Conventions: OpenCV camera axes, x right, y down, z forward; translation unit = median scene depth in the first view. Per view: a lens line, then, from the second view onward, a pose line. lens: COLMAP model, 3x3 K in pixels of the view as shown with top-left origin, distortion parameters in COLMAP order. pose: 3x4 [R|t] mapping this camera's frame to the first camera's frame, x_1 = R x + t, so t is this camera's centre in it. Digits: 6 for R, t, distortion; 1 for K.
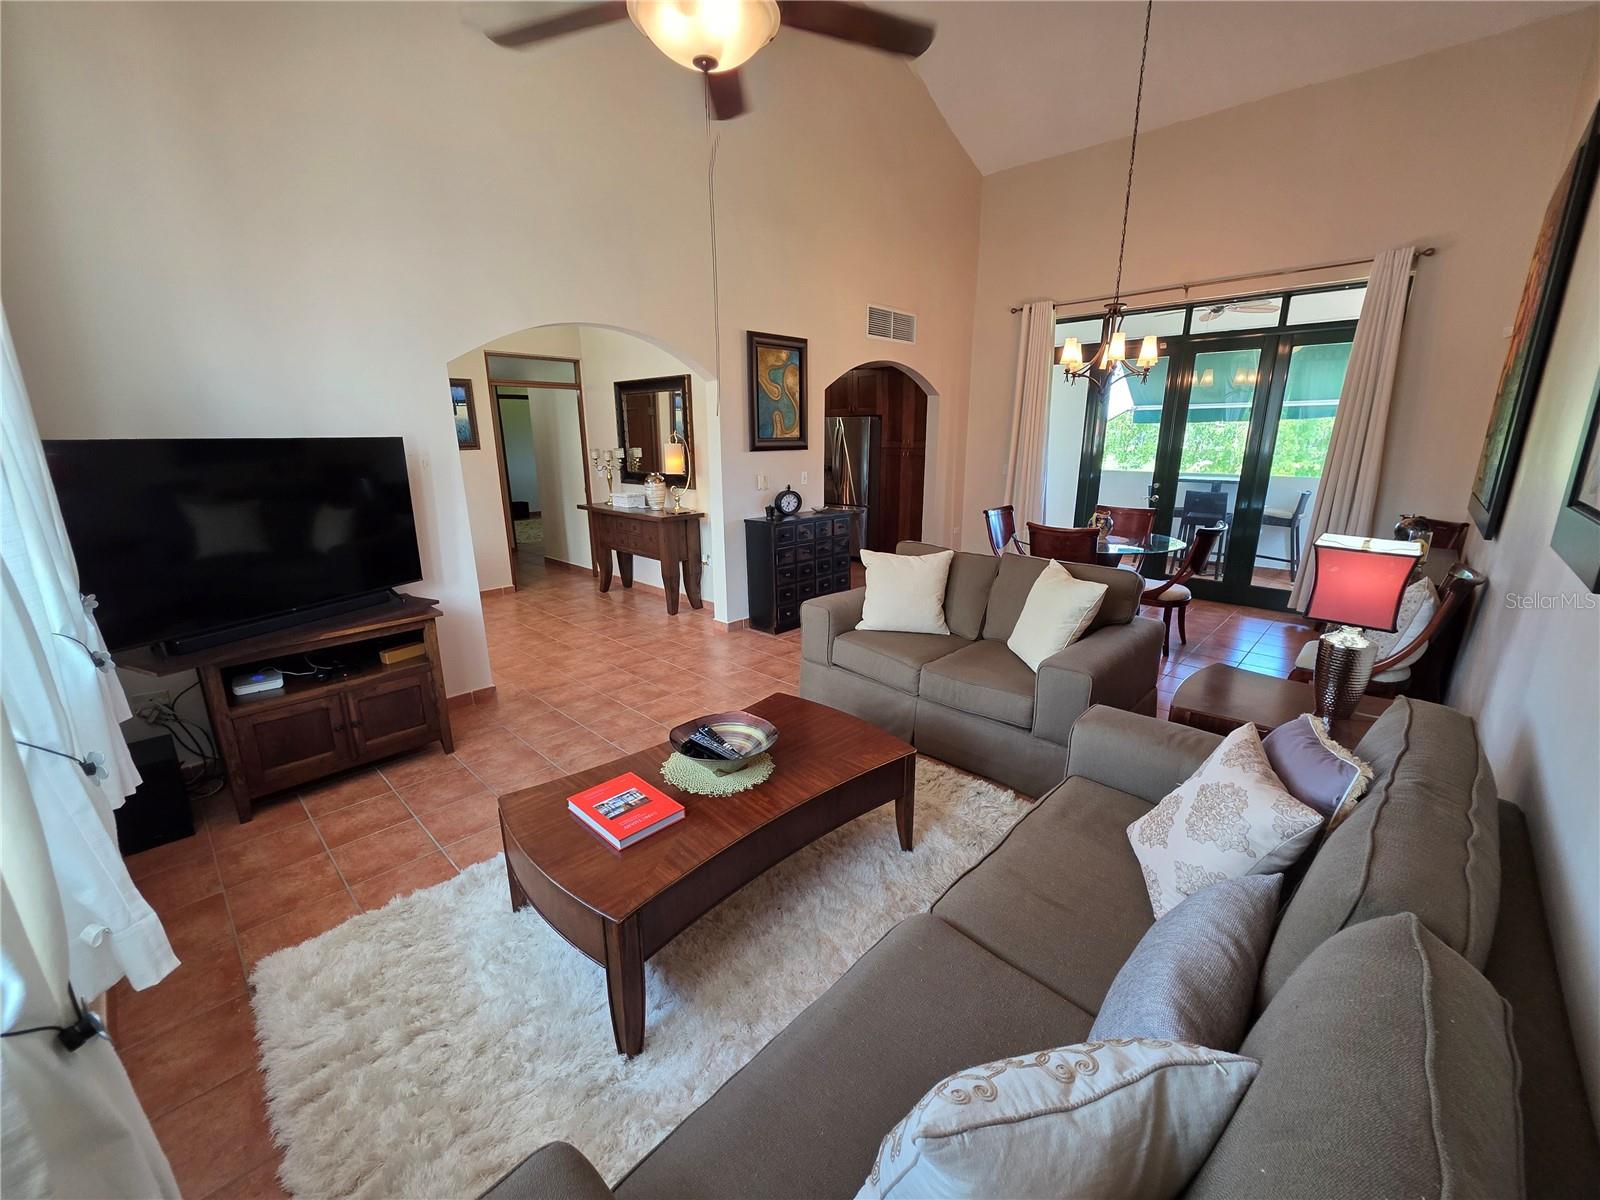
lens RADIAL K [[636.8, 0, 801.5], [0, 636.8, 603.3], [0, 0, 1]] dist [-0.004088, -0.000508]
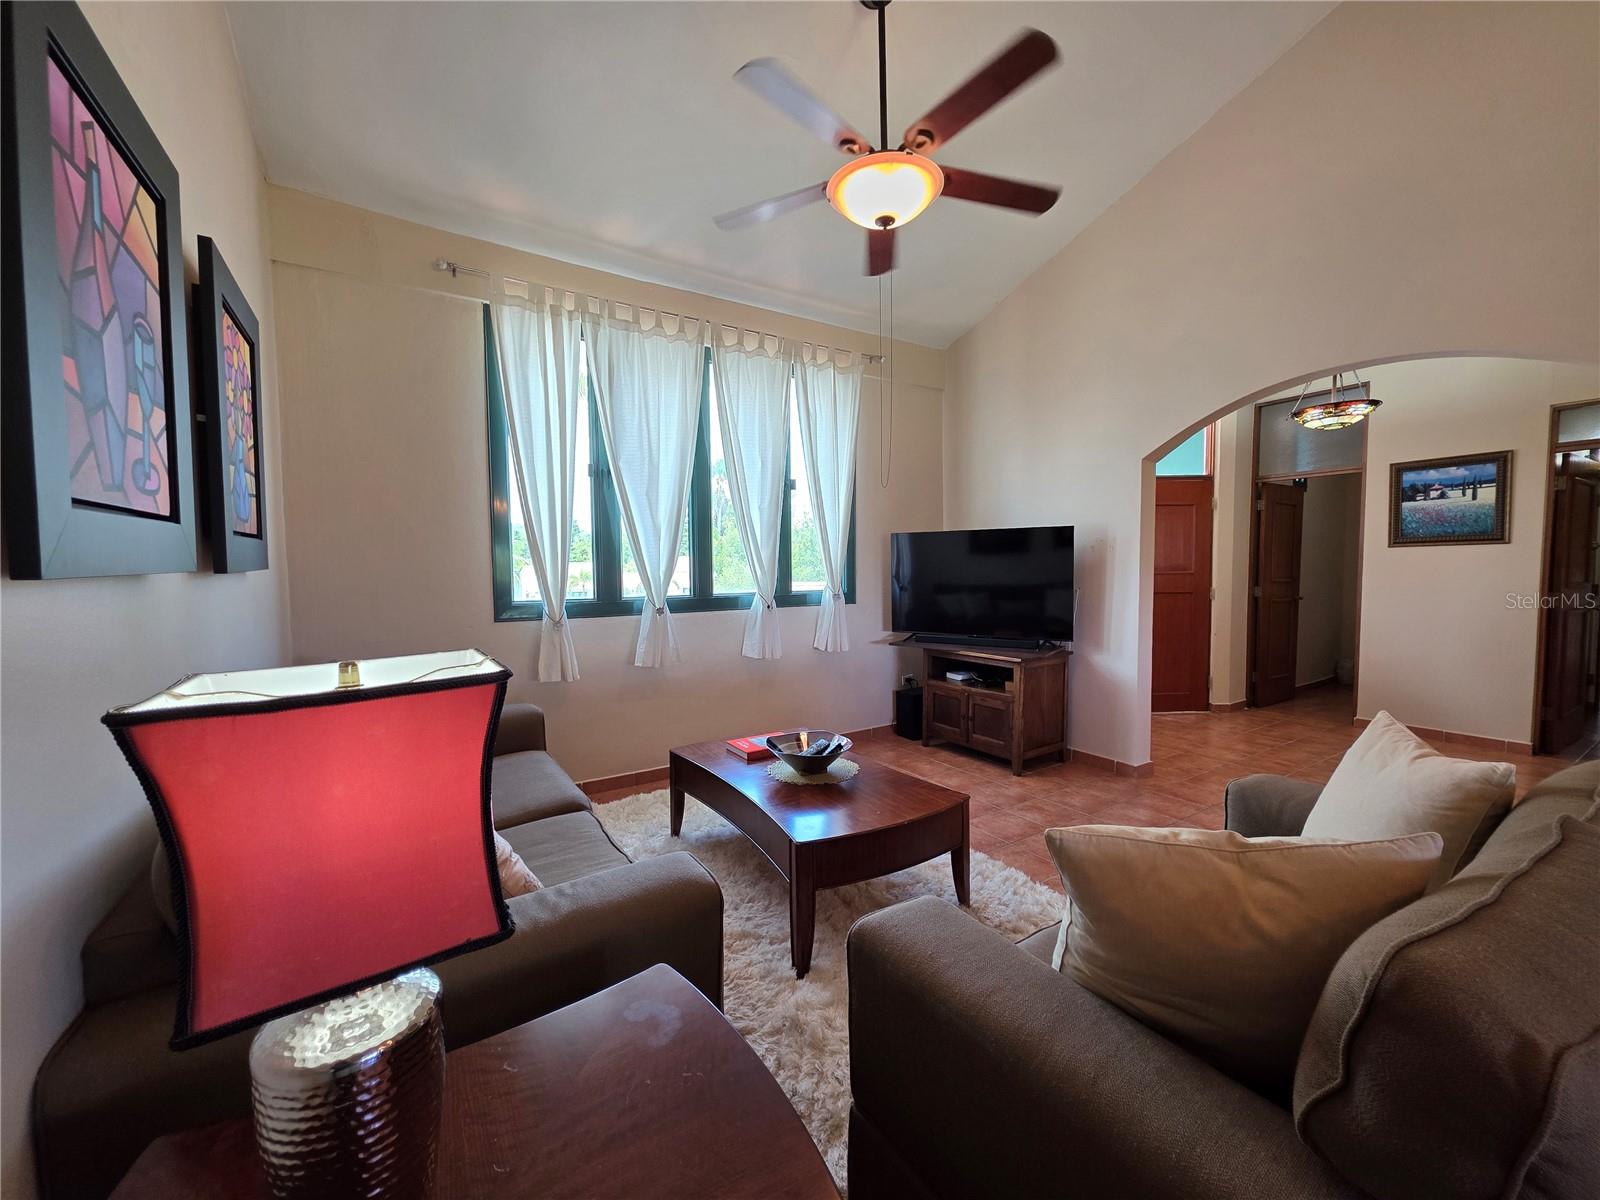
lens RADIAL K [[636.8, 0, 801.5], [0, 636.8, 603.3], [0, 0, 1]] dist [-0.004088, -0.000508]
pose [[-0.229421, 0.070873, -0.970744, 0.530107], [-0.239648, 0.962529, 0.126911, -0.105724], [0.943364, 0.261753, -0.203839, 0.570920]]
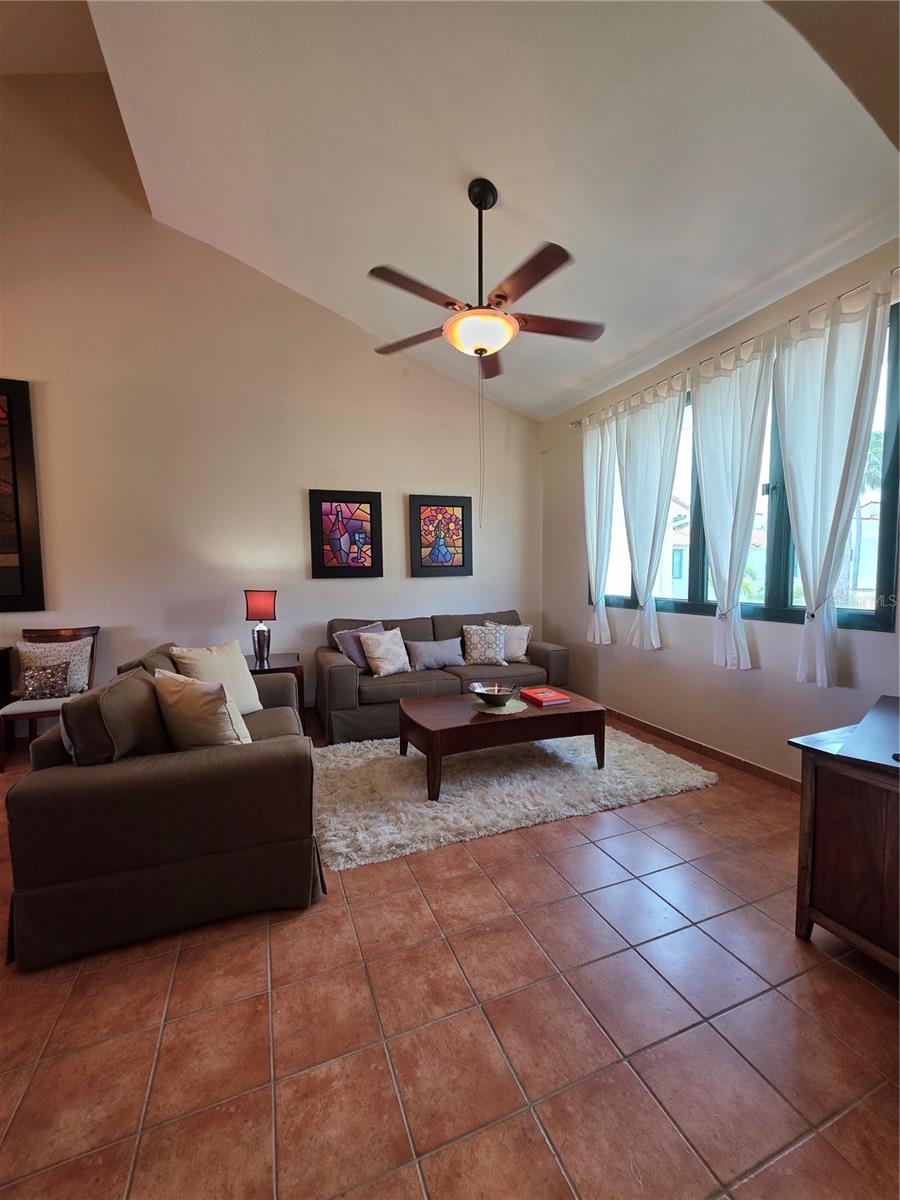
lens RADIAL K [[477.6, 0, 445.9], [0, 477.6, 604.7], [0, 0, 1]] dist [-0.004088, -0.000508]
pose [[-0.909814, -0.013704, 0.414791, -0.298430], [0.118048, 0.949625, 0.290304, -0.247137], [-0.397874, 0.313088, -0.862364, 1.120772]]
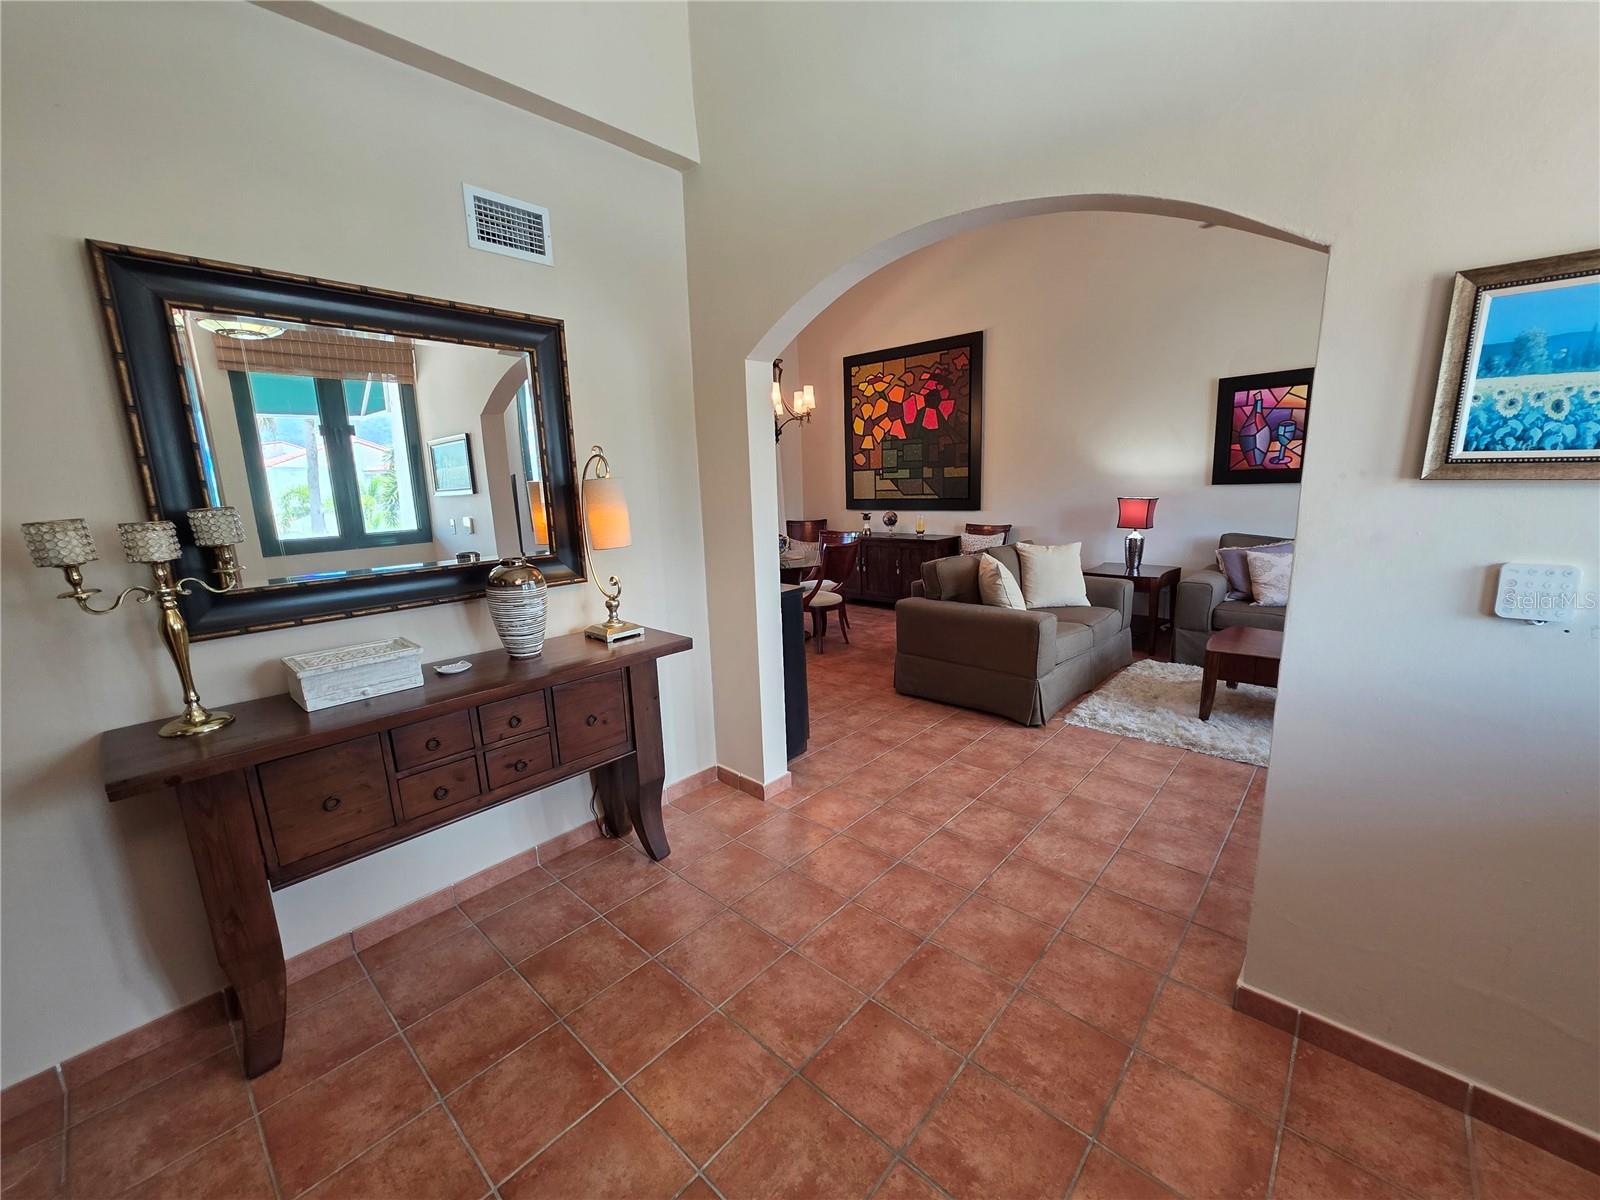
lens RADIAL K [[636.8, 0, 801.5], [0, 636.8, 603.3], [0, 0, 1]] dist [-0.004088, -0.000508]
pose [[-0.031897, -0.184910, 0.982238, -0.796280], [0.283107, 0.940819, 0.186306, -0.266293], [-0.958558, 0.284021, 0.022340, 1.103707]]
